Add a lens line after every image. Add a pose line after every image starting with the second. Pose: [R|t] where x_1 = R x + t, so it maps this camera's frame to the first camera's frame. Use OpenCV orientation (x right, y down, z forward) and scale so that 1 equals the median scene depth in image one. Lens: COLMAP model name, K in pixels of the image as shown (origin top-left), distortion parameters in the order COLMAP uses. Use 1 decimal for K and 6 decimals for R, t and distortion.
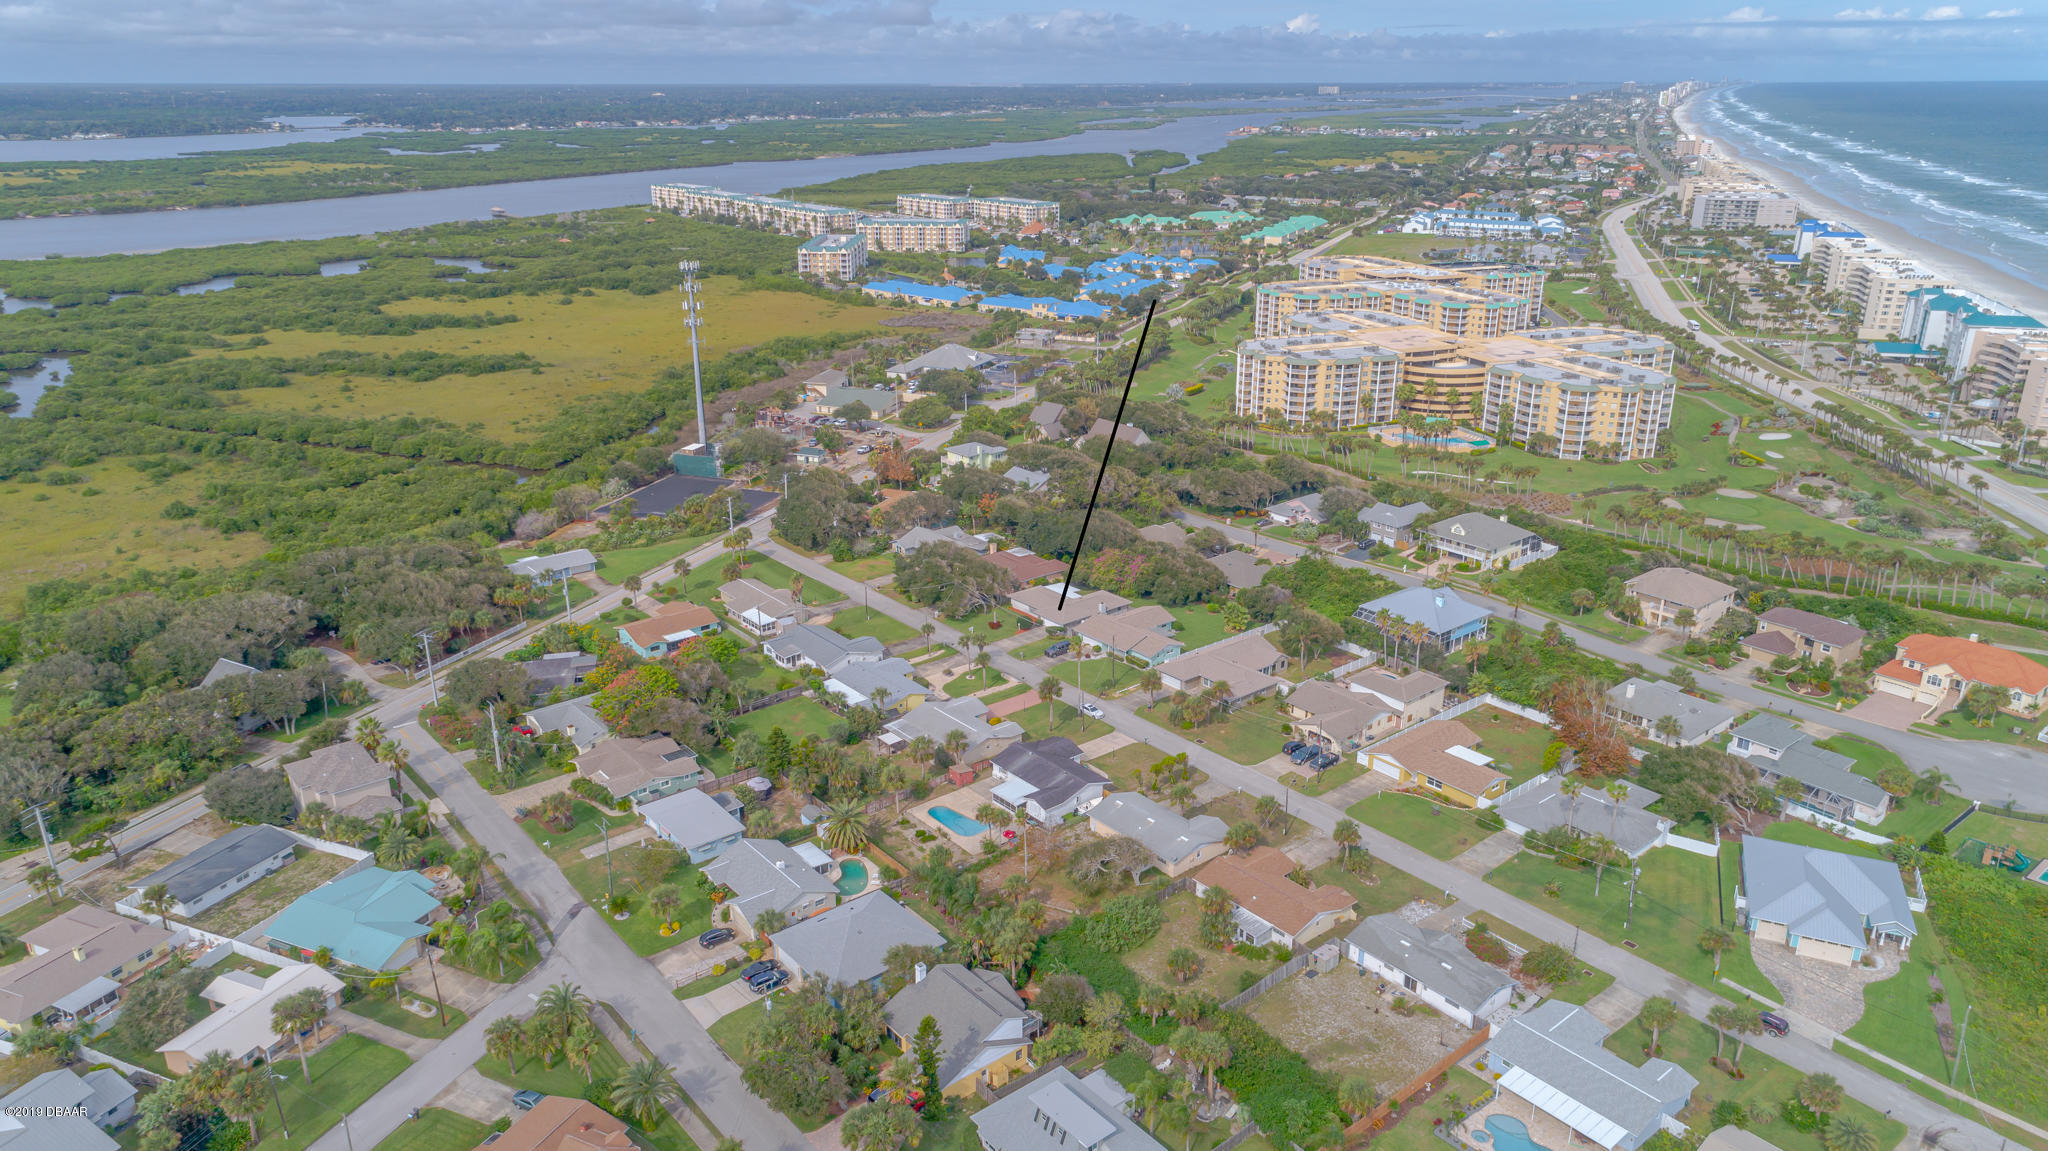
lens RADIAL K [[1414.1, 0, 1024.0], [0, 1414.1, 575.5], [0, 0, 1]] dist [0.003803, 0.005081]
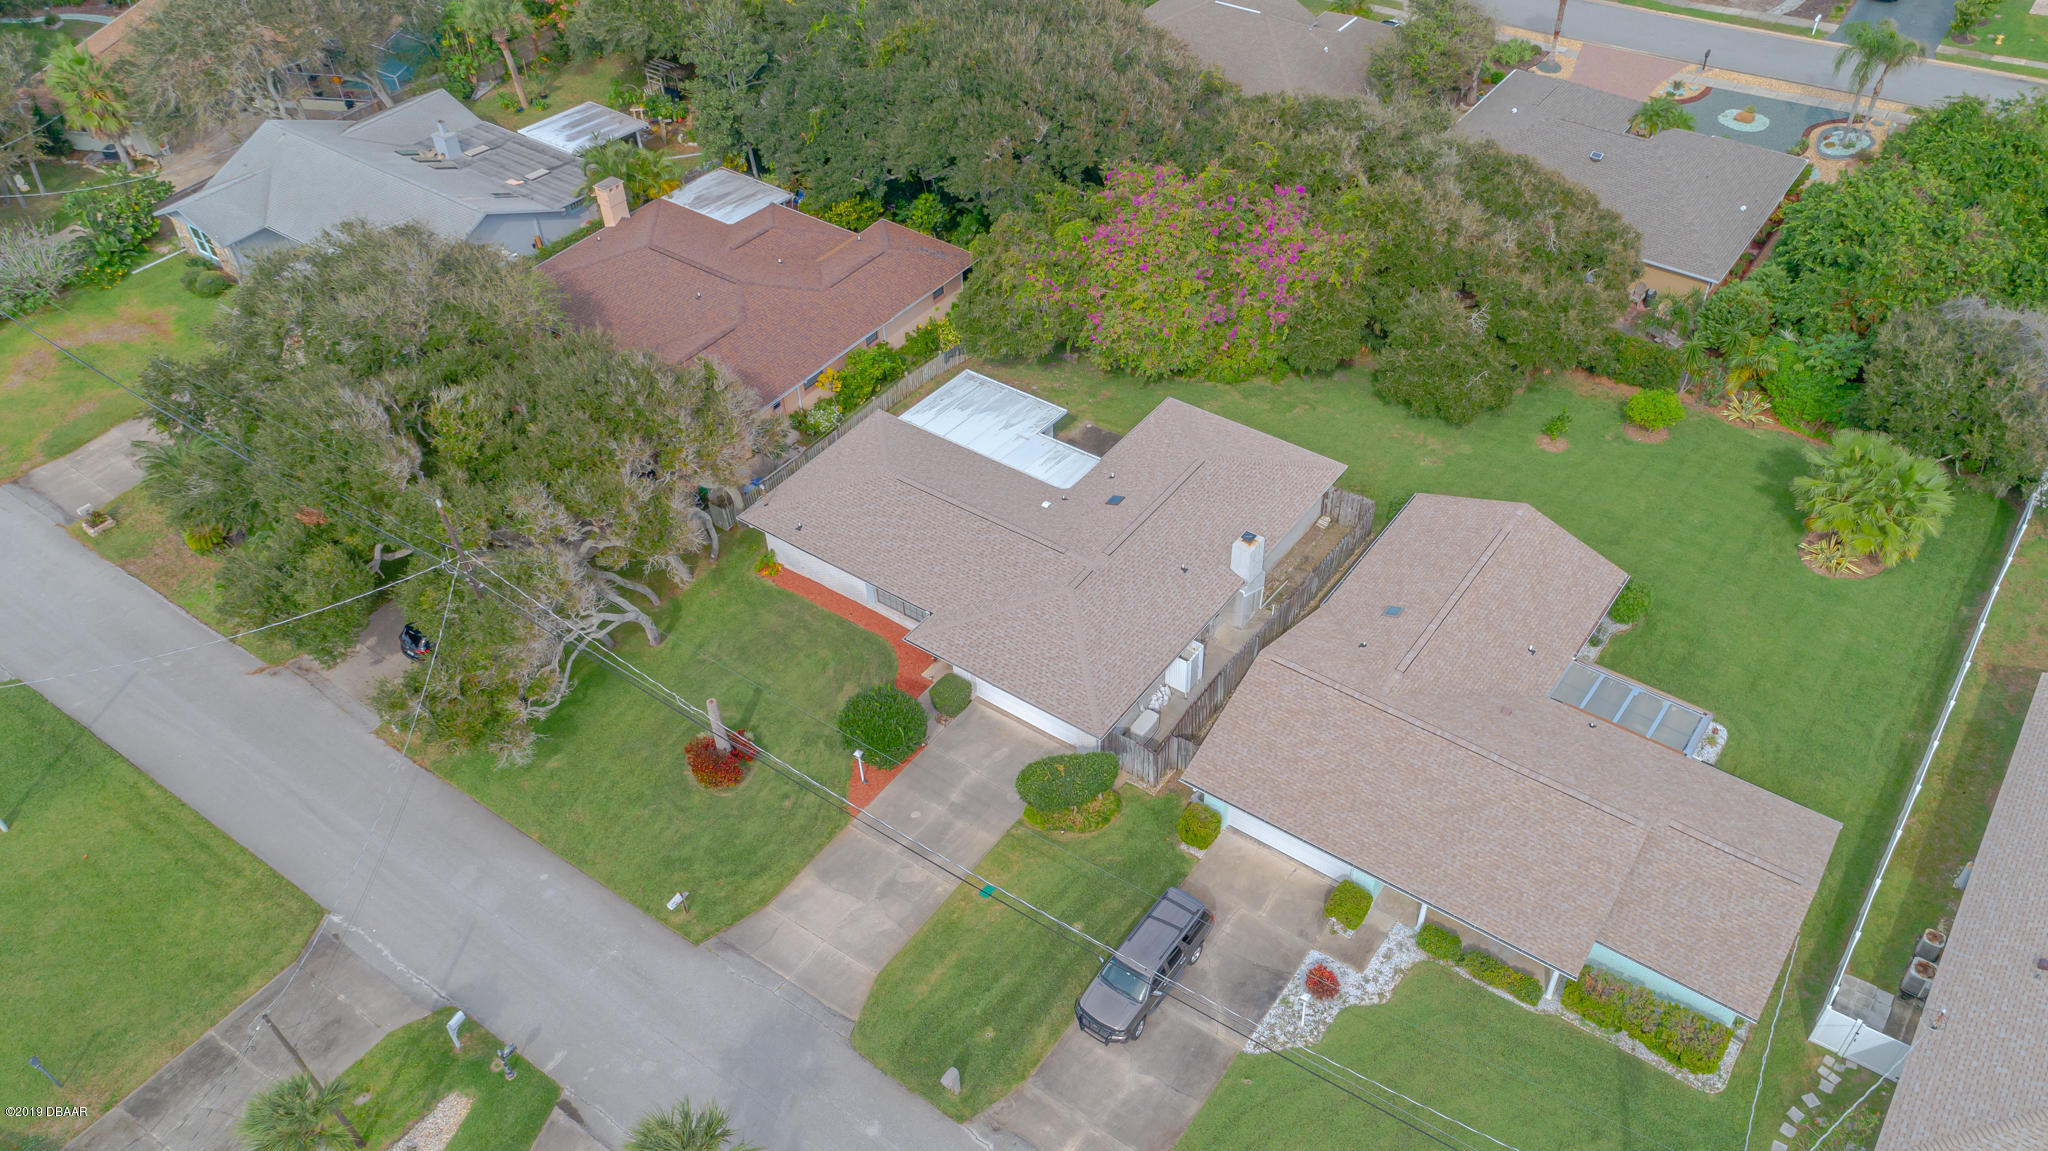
lens RADIAL K [[1586.4, 0, 1094.8], [0, 1586.4, 580.7], [0, 0, 1]] dist [0.008335, 0.006849]
pose [[0.960095, -0.195091, 0.200393, -0.010687], [0.103374, 0.913325, 0.393891, -0.062892], [-0.259869, -0.357458, 0.897046, 0.786066]]
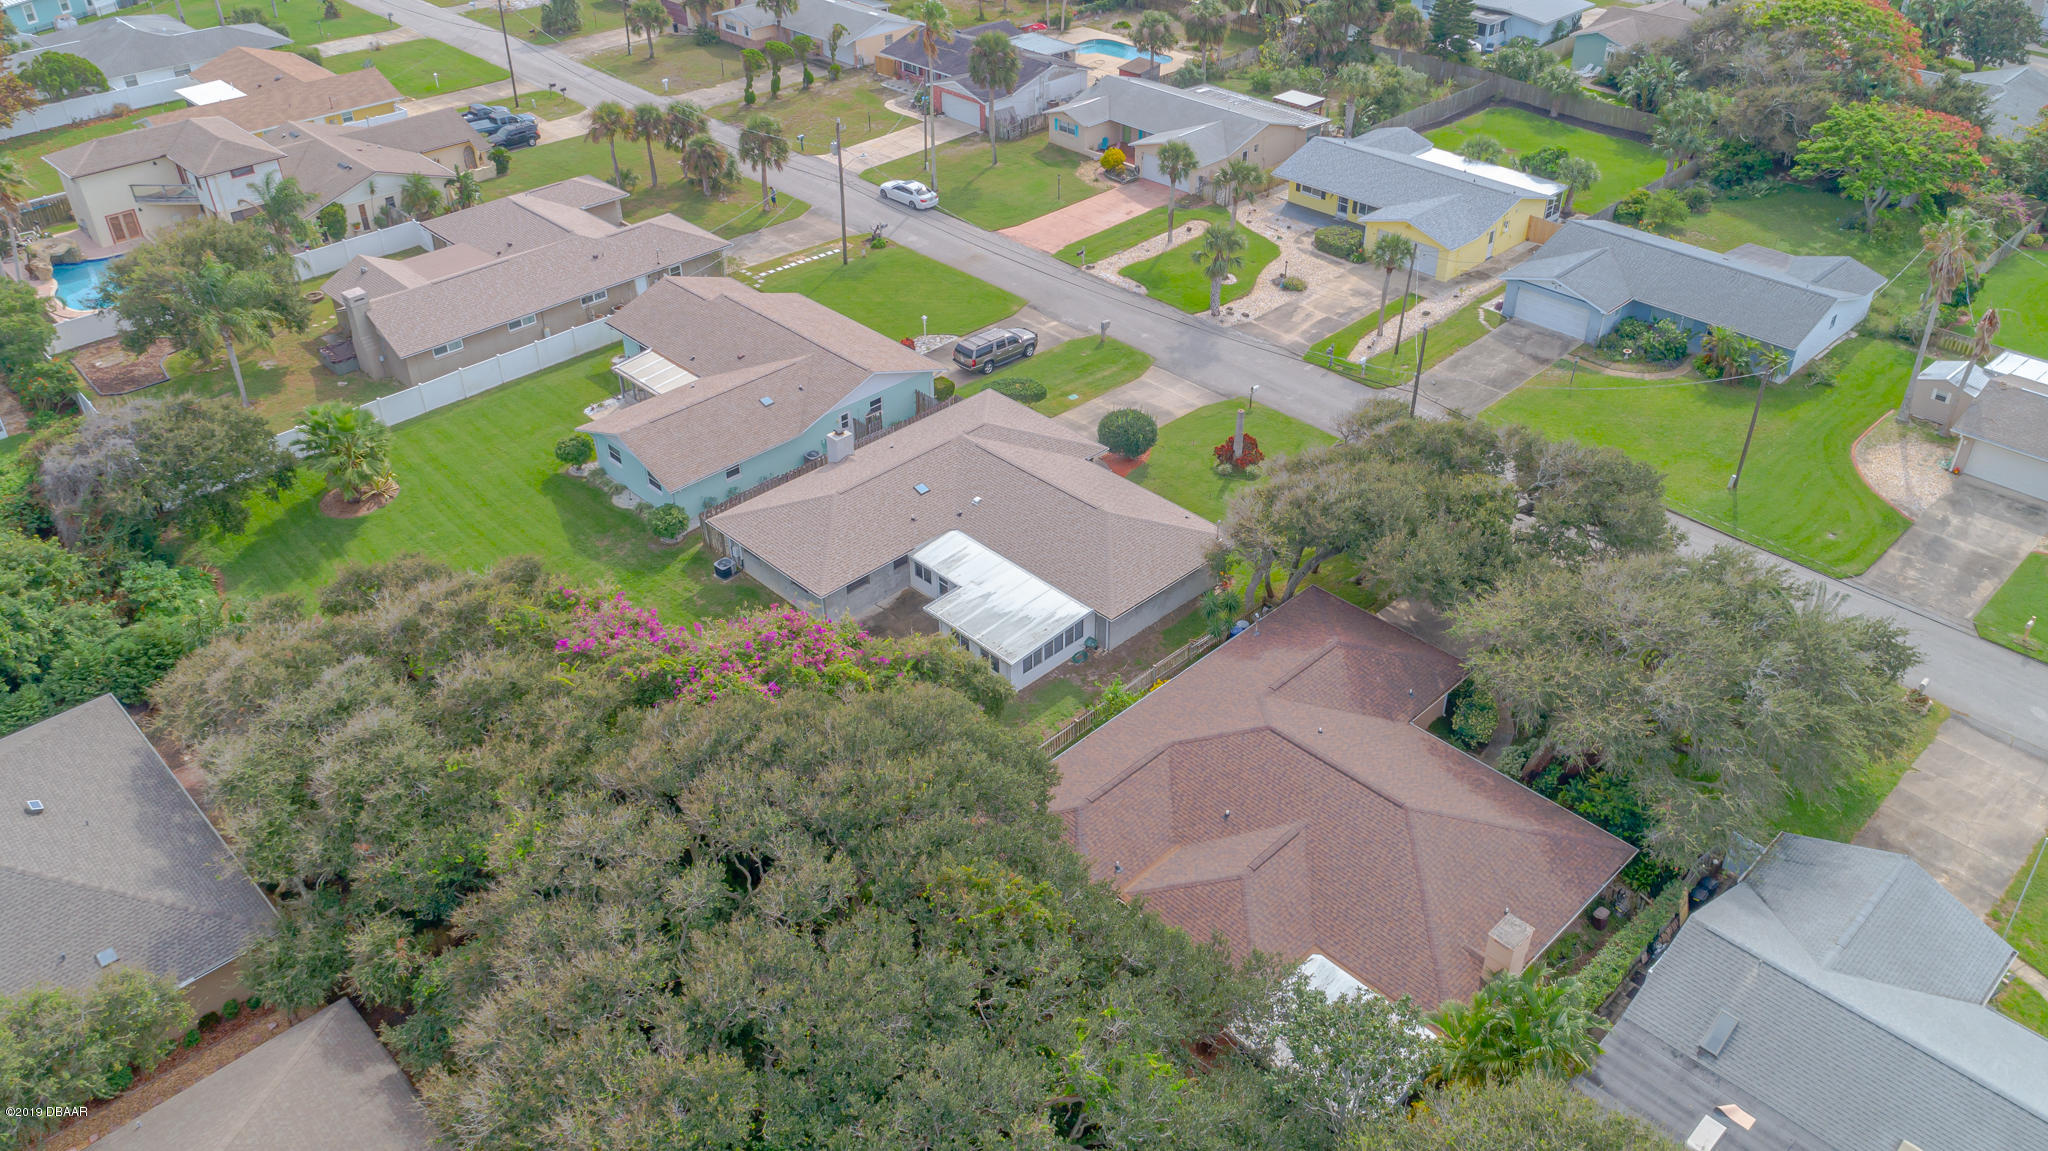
lens RADIAL K [[1484.3, 0, 1024.0], [0, 1484.3, 575.5], [0, 0, 1]] dist [0.000250, 0.004623]
pose [[-0.996393, 0.057837, -0.062101, 0.038646], [-0.018114, 0.569972, 0.821464, -0.182327], [0.082907, 0.819626, -0.566868, 1.147254]]
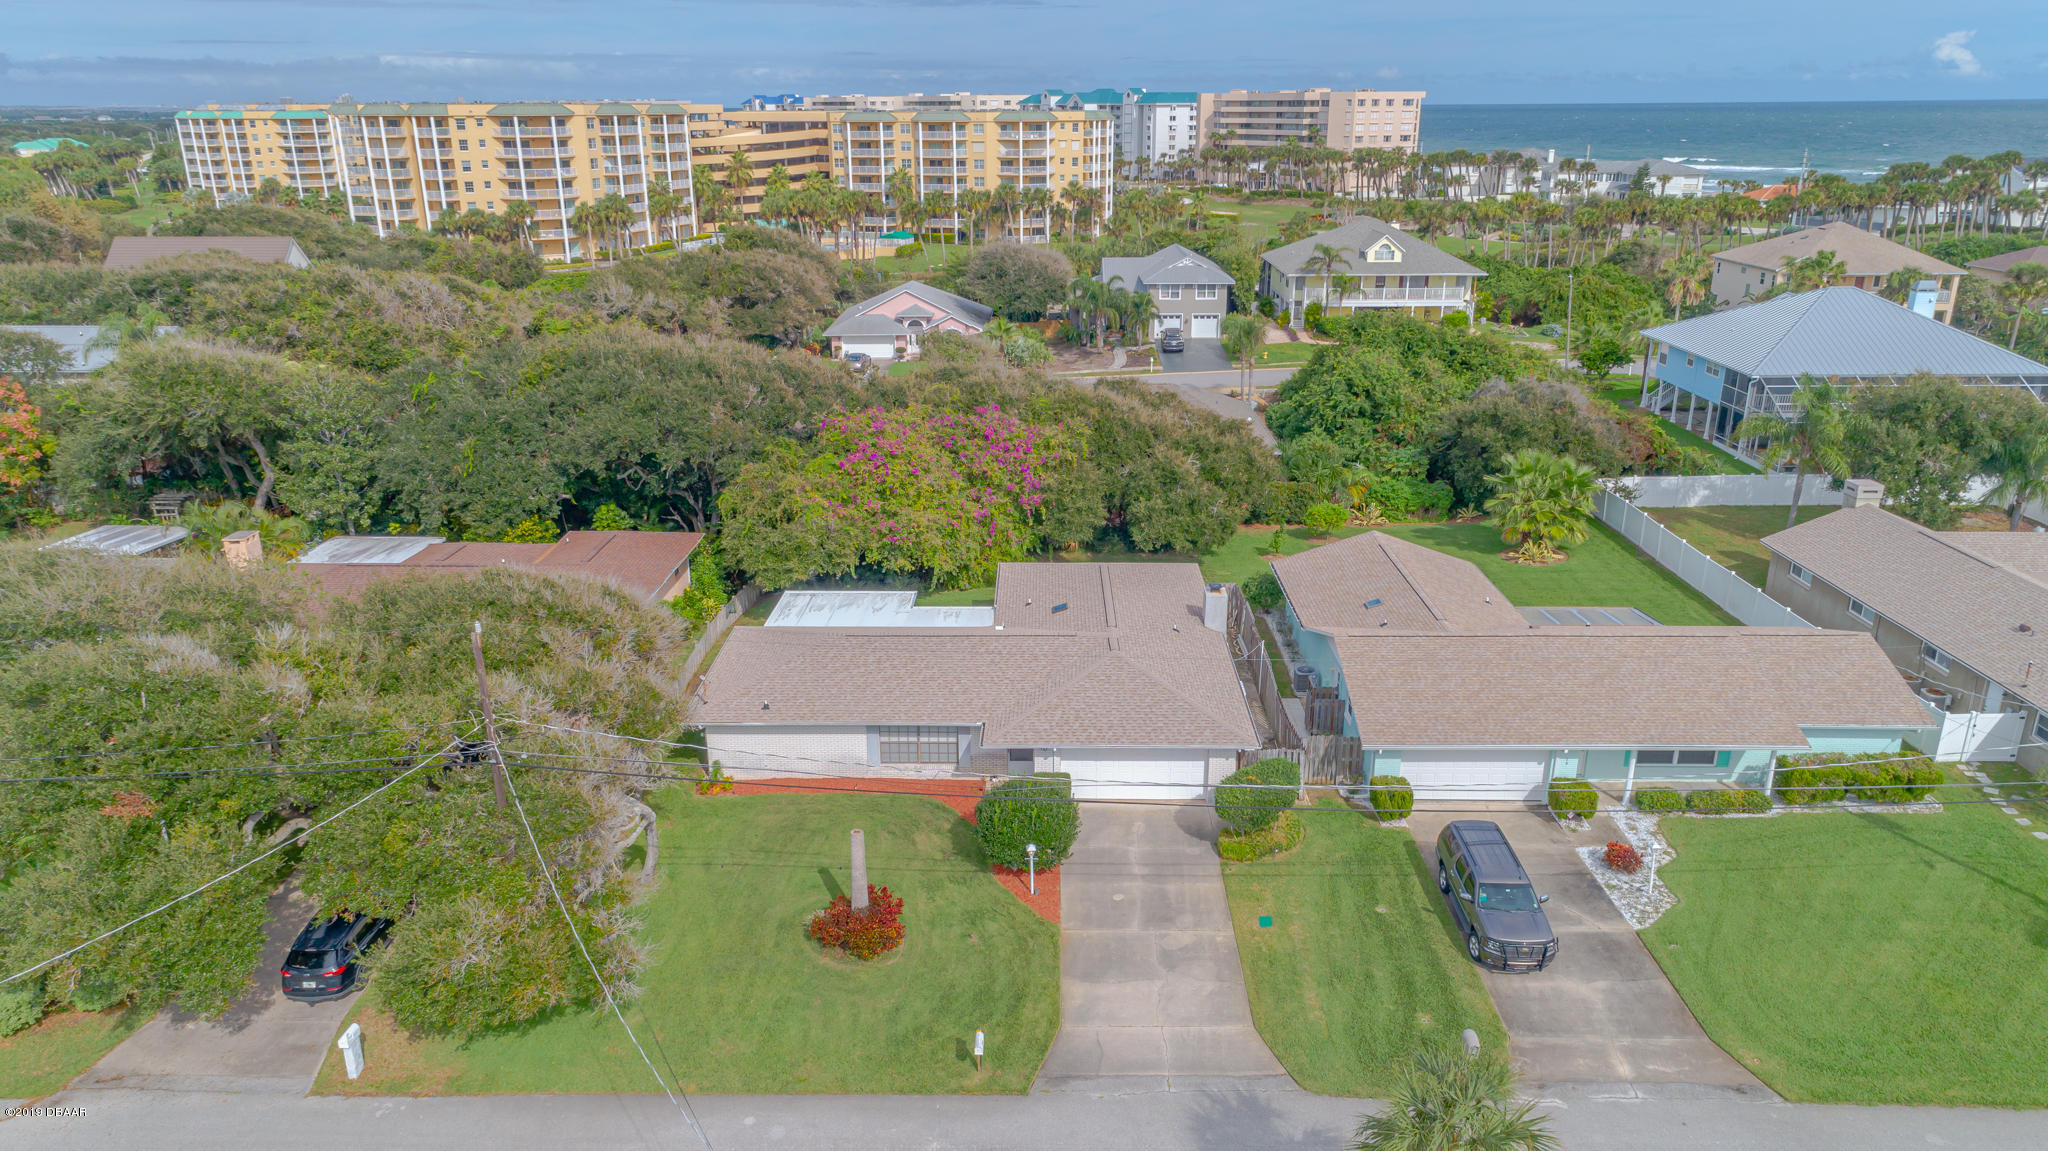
lens RADIAL K [[1349.6, 0, 1022.4], [0, 1349.6, 610.6], [0, 0, 1]] dist [0.011227, 0.004095]
pose [[0.643924, -0.269412, 0.716086, -0.096748], [0.261632, 0.957064, 0.124808, -0.008416], [-0.718965, 0.106984, 0.686763, 0.867844]]
